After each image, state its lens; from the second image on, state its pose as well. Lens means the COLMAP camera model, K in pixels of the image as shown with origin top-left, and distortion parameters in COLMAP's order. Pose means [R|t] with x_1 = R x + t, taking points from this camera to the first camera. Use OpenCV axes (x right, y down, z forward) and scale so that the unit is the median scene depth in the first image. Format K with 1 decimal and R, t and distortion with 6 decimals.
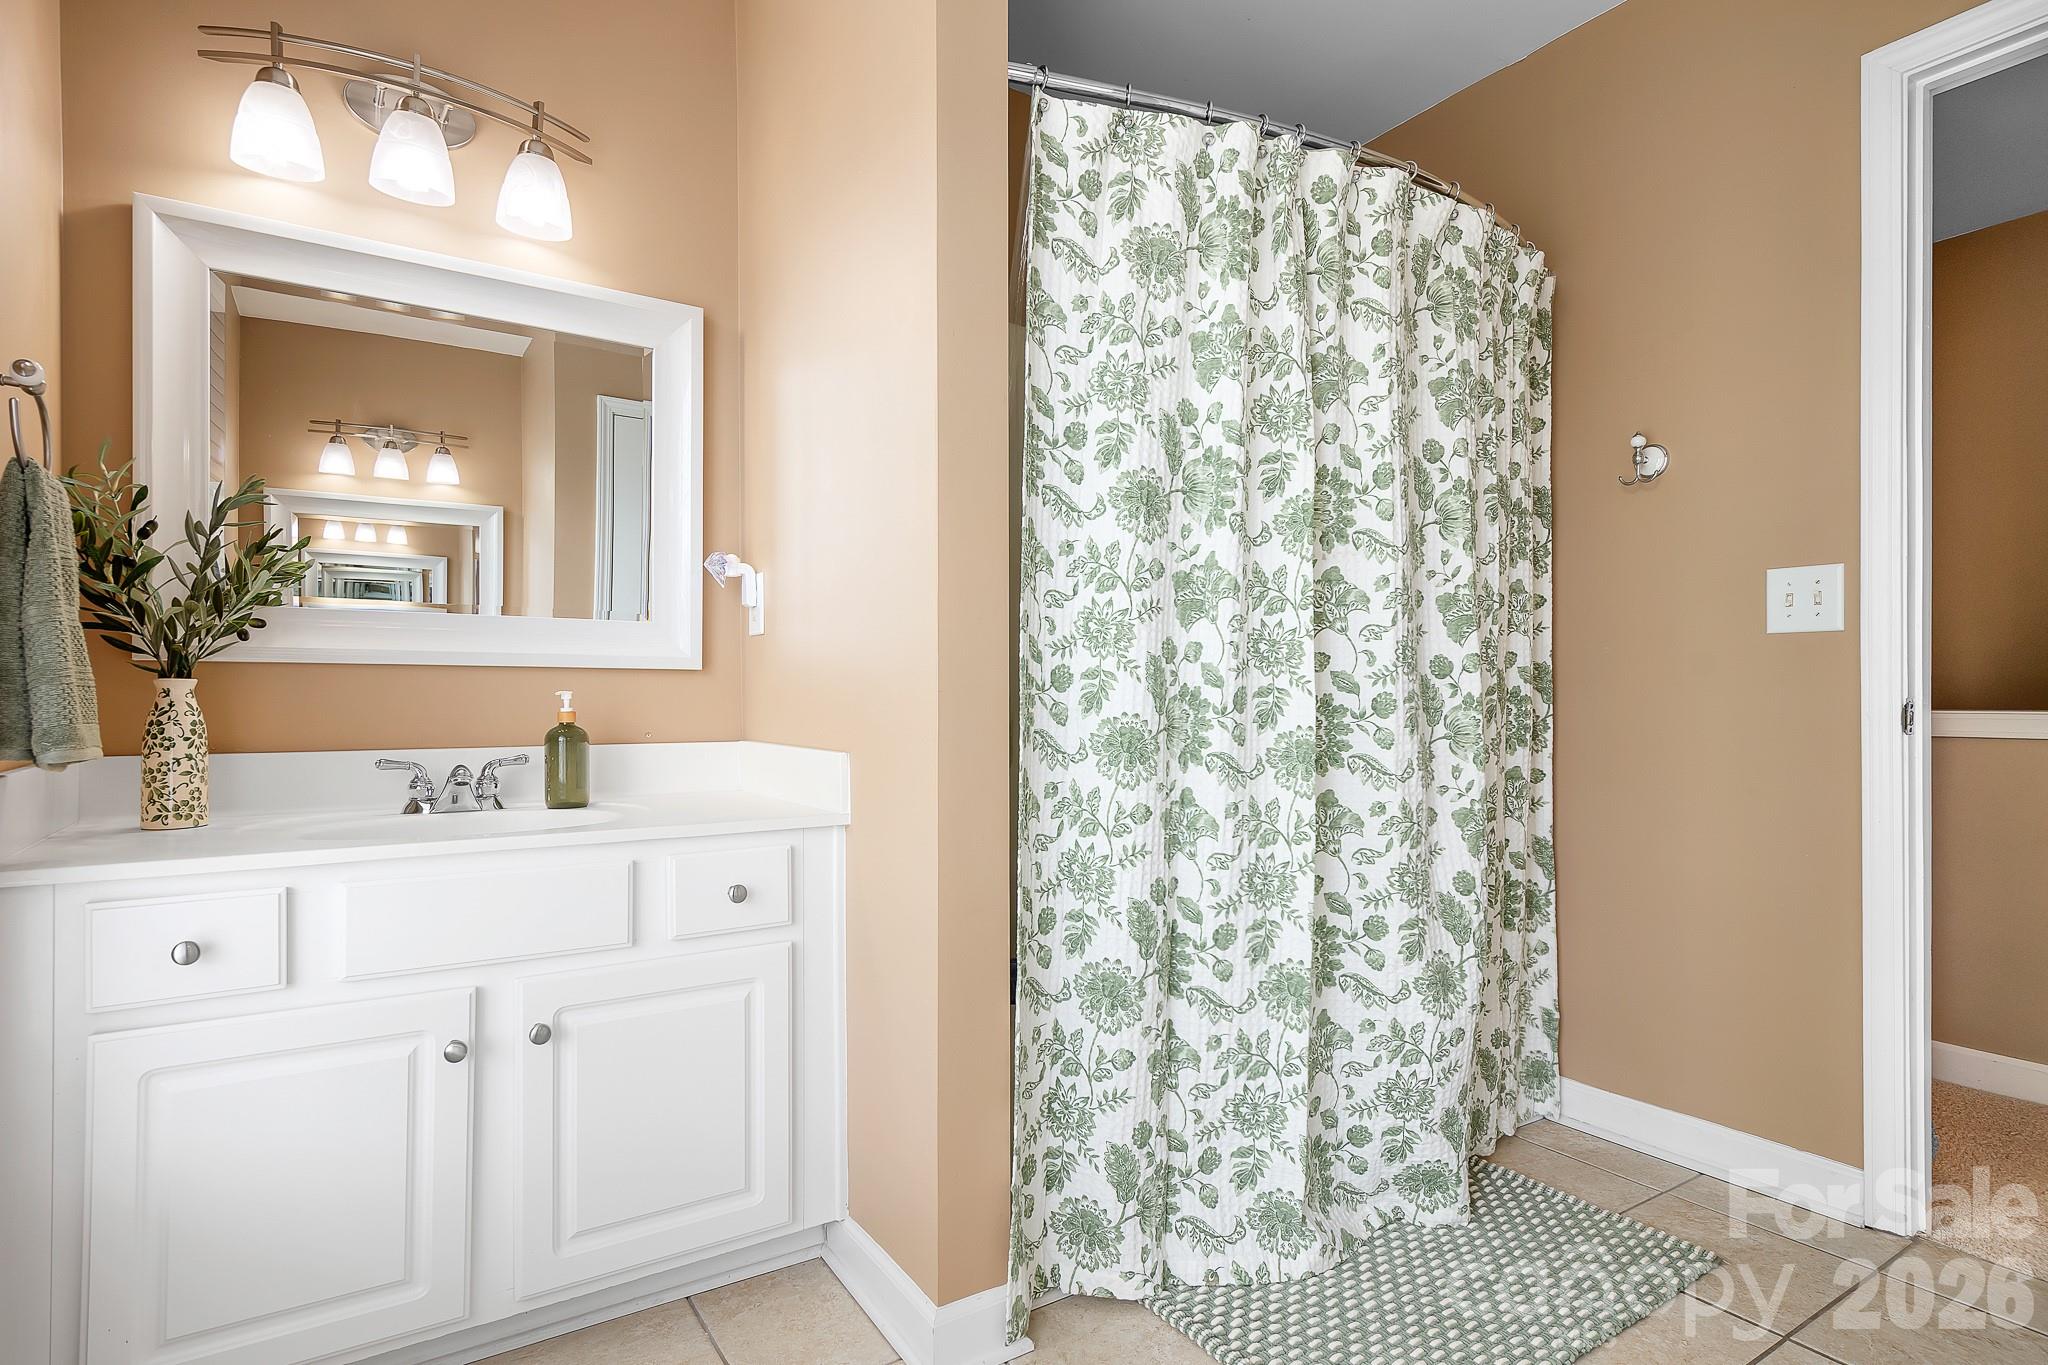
lens RADIAL K [[1041.6, 0, 1023.3], [0, 1041.6, 688.1], [0, 0, 1]] dist [0.023588, 0.000122]
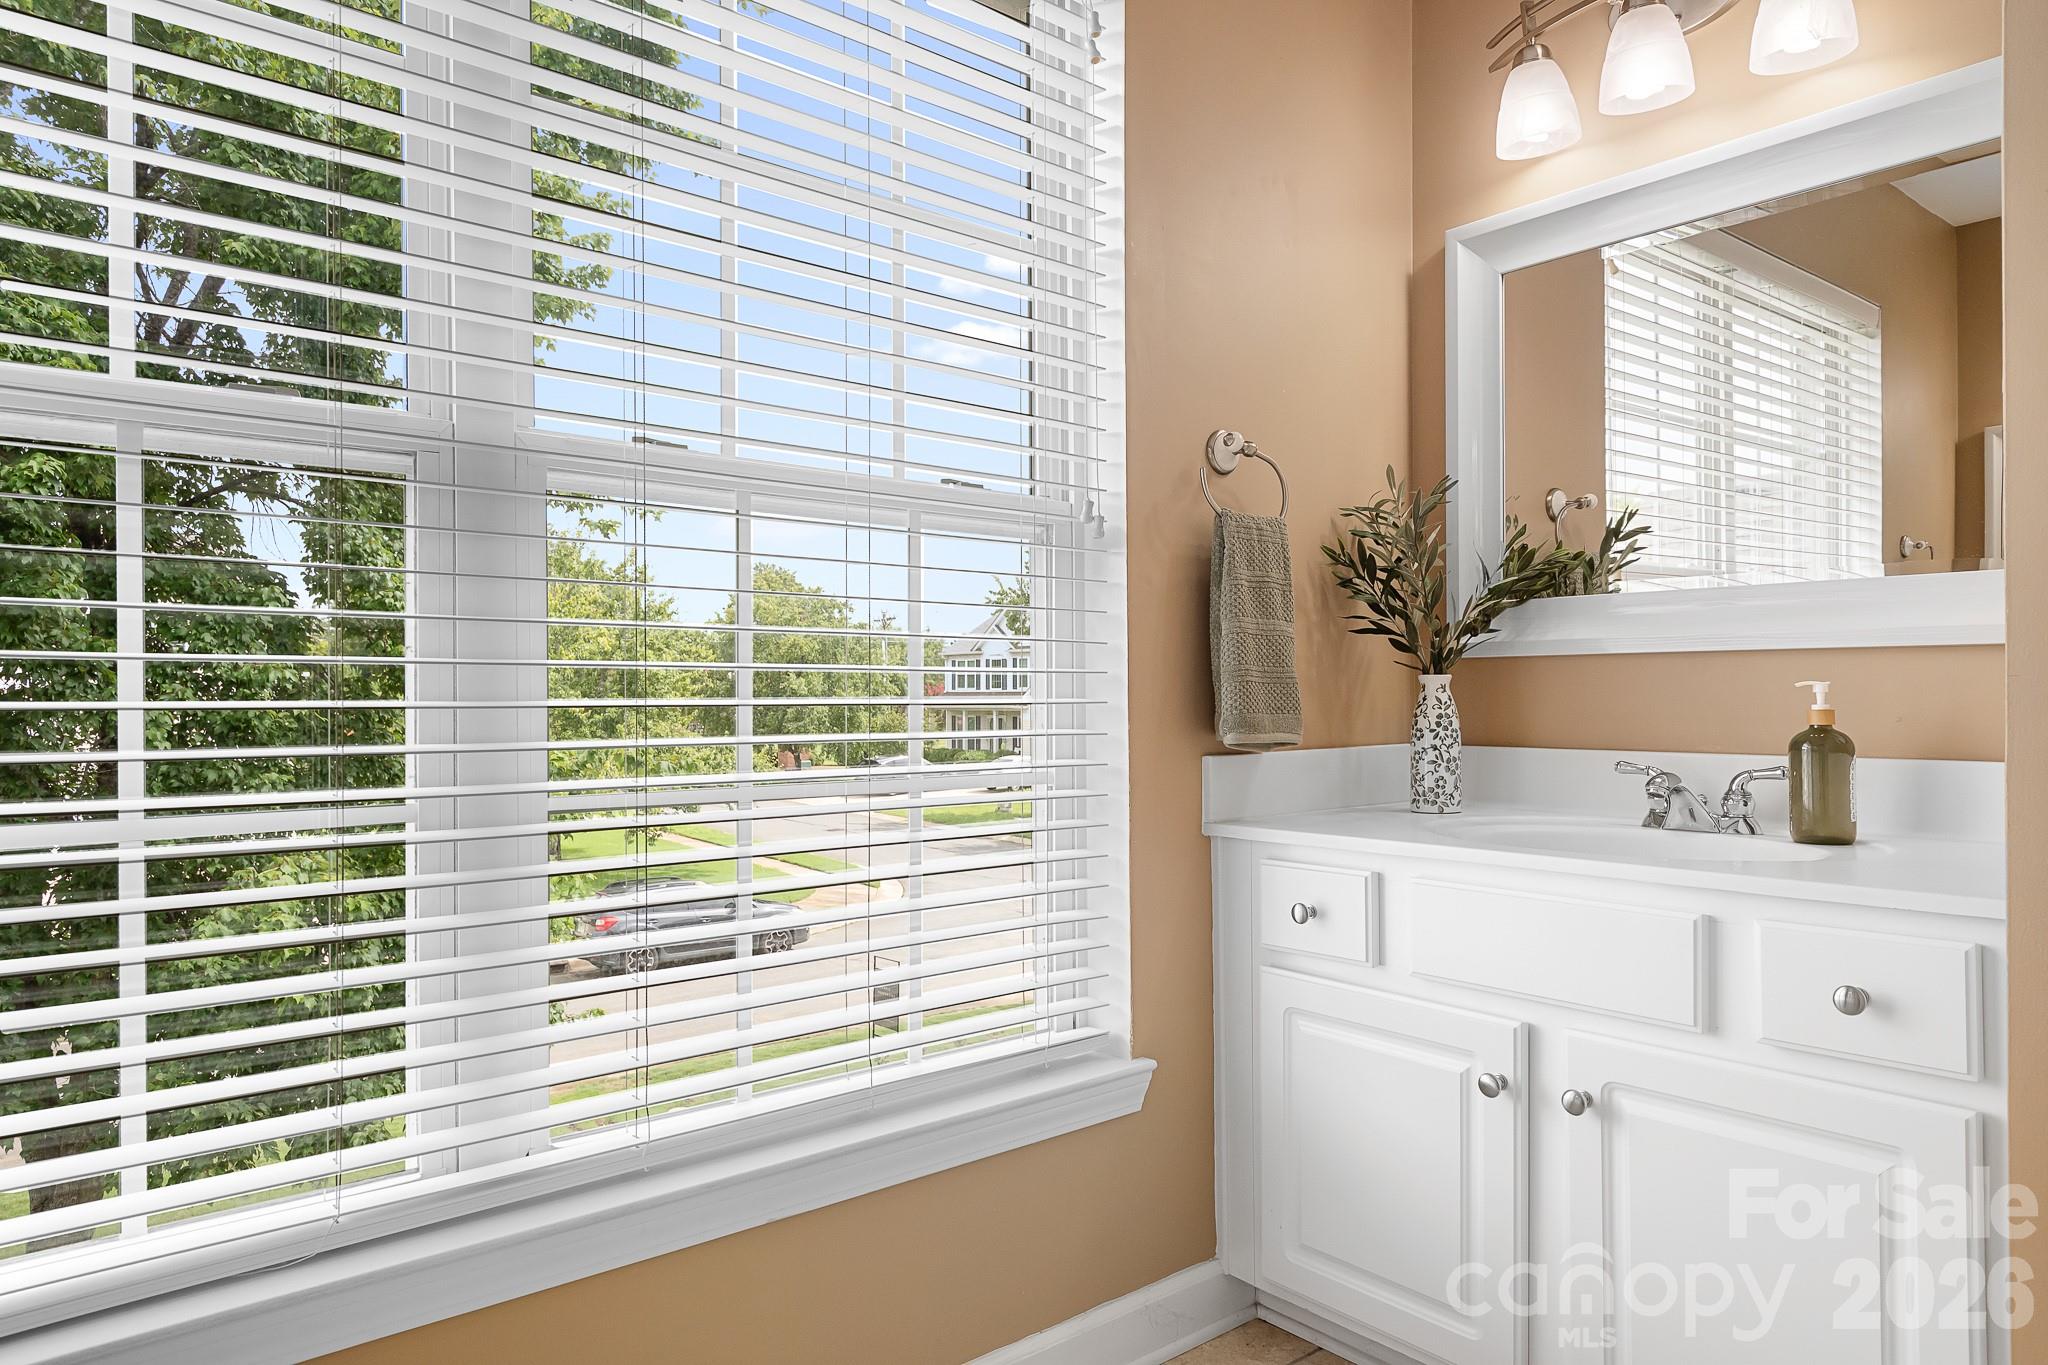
lens RADIAL K [[1296.5, 0, 1023.4], [0, 1296.5, 683.6], [0, 0, 1]] dist [0.011515, 0.000030]
pose [[0.110976, -0.008540, -0.993786, 0.448128], [0.015291, 0.999859, -0.006885, 0.002794], [0.993705, -0.014432, 0.111091, 0.410959]]
